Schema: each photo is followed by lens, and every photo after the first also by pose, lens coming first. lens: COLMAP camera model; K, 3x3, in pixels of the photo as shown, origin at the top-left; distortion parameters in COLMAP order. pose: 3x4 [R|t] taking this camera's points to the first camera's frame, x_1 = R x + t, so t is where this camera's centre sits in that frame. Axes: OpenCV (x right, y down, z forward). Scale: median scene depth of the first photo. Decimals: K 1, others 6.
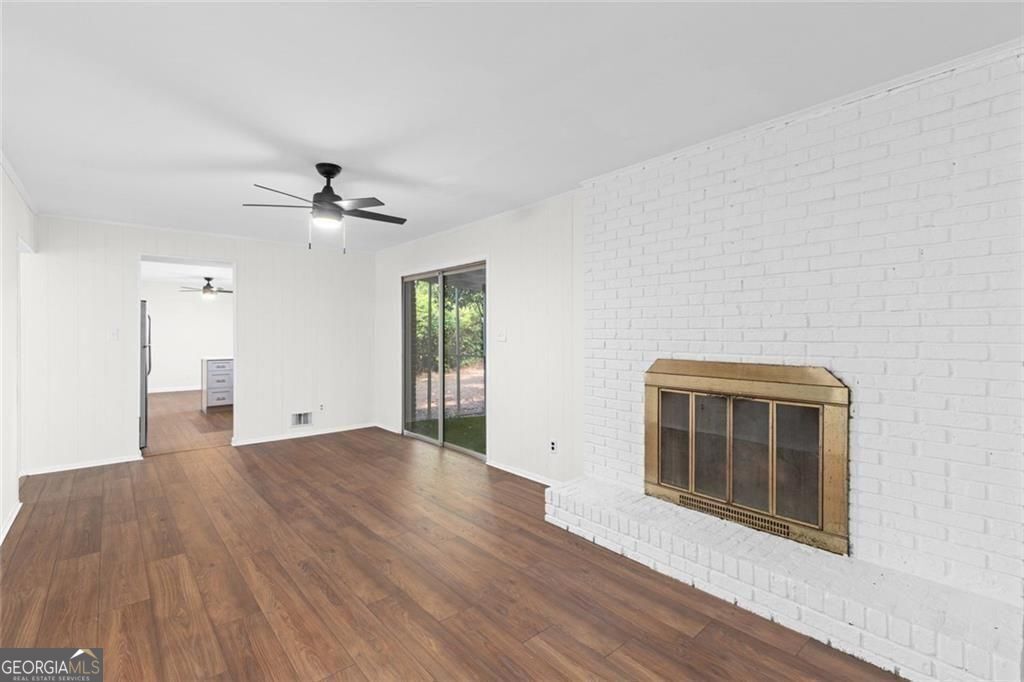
lens RADIAL K [[461.4, 0, 510.6], [0, 461.4, 334.9], [0, 0, 1]] dist [0.001129, 0.000137]
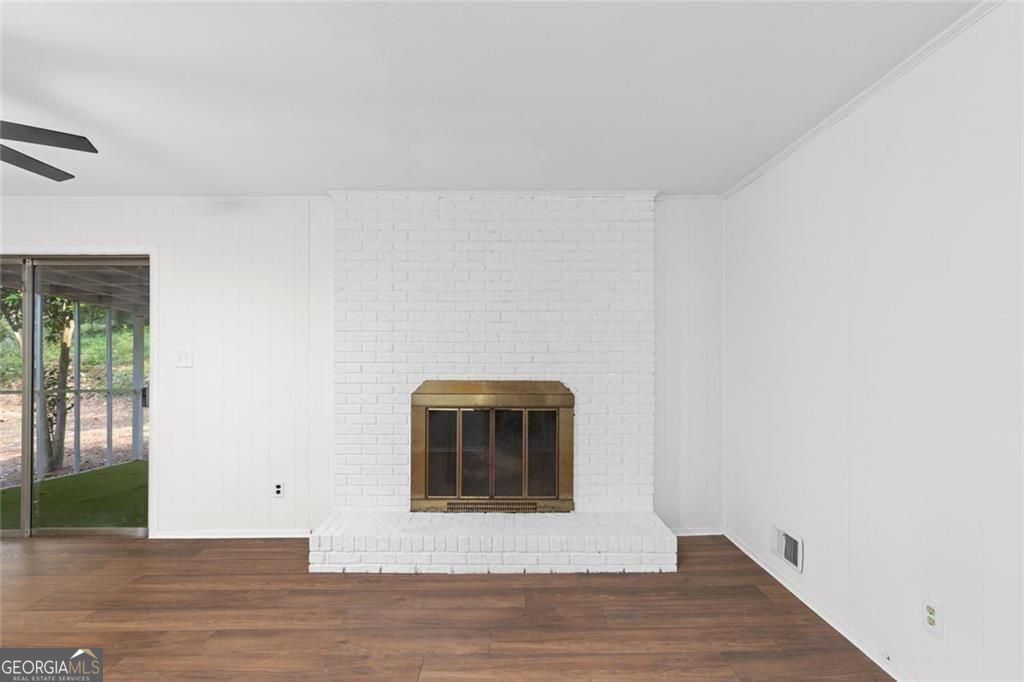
lens RADIAL K [[472.6, 0, 510.7], [0, 472.6, 354.0], [0, 0, 1]] dist [0.000407, 0.000126]
pose [[0.647228, 0.003370, 0.762289, -0.419613], [0.001809, 0.999981, -0.005957, -0.002909], [-0.762295, 0.005234, 0.647209, 0.156812]]
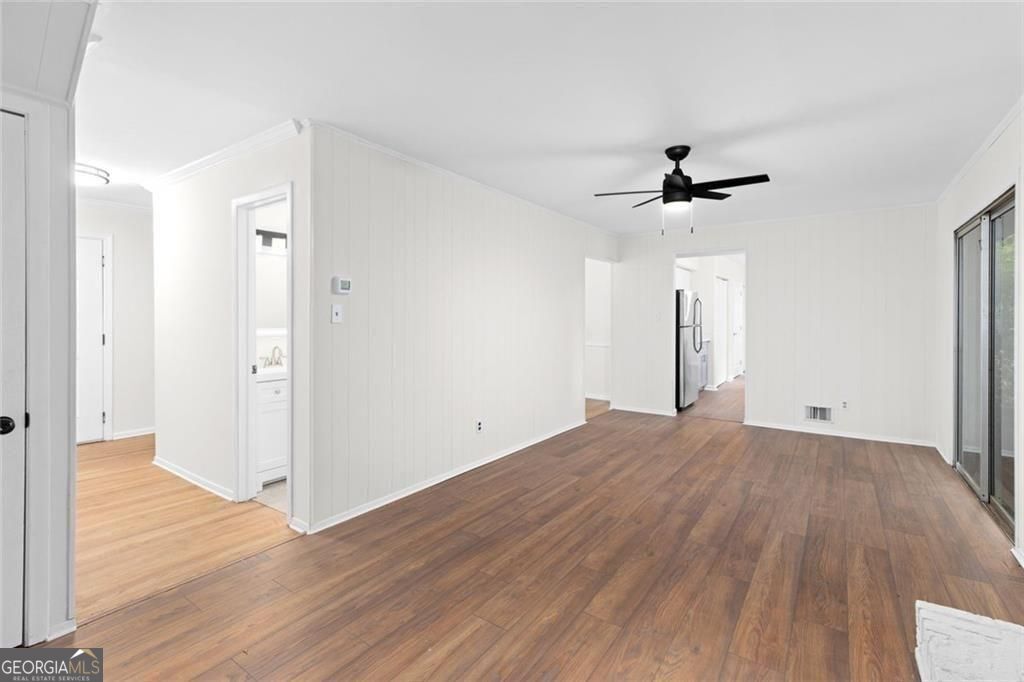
lens RADIAL K [[464.8, 0, 510.5], [0, 464.8, 317.2], [0, 0, 1]] dist [-0.000552, 0.000181]
pose [[0.239567, 0.001668, -0.970878, 0.576512], [-0.004348, 0.999990, 0.000645, 0.001163], [0.970870, 0.004067, 0.239572, 0.467280]]
